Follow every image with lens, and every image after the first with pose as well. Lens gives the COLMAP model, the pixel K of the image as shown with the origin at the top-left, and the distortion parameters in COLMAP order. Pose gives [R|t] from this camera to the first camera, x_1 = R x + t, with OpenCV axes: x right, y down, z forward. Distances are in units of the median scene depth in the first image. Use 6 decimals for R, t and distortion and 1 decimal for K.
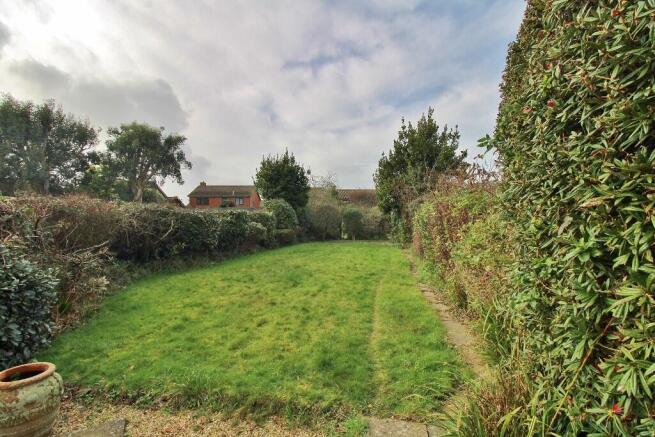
lens RADIAL K [[306.5, 0, 327.5], [0, 306.5, 218.5], [0, 0, 1]] dist [-0.010932, -0.000731]
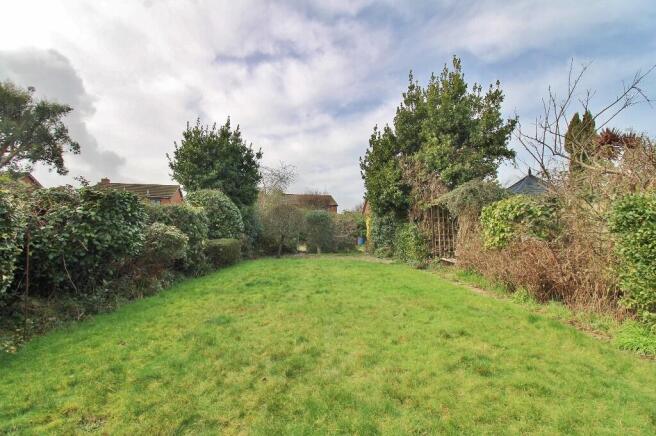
lens RADIAL K [[315.8, 0, 328.0], [0, 315.8, 218.0], [0, 0, 1]] dist [0.071818, -0.059240]
pose [[0.978337, 0.020500, 0.206000, -0.032569], [-0.014080, 0.999370, -0.032587, 0.005895], [-0.206538, 0.028981, 0.978009, 0.168966]]
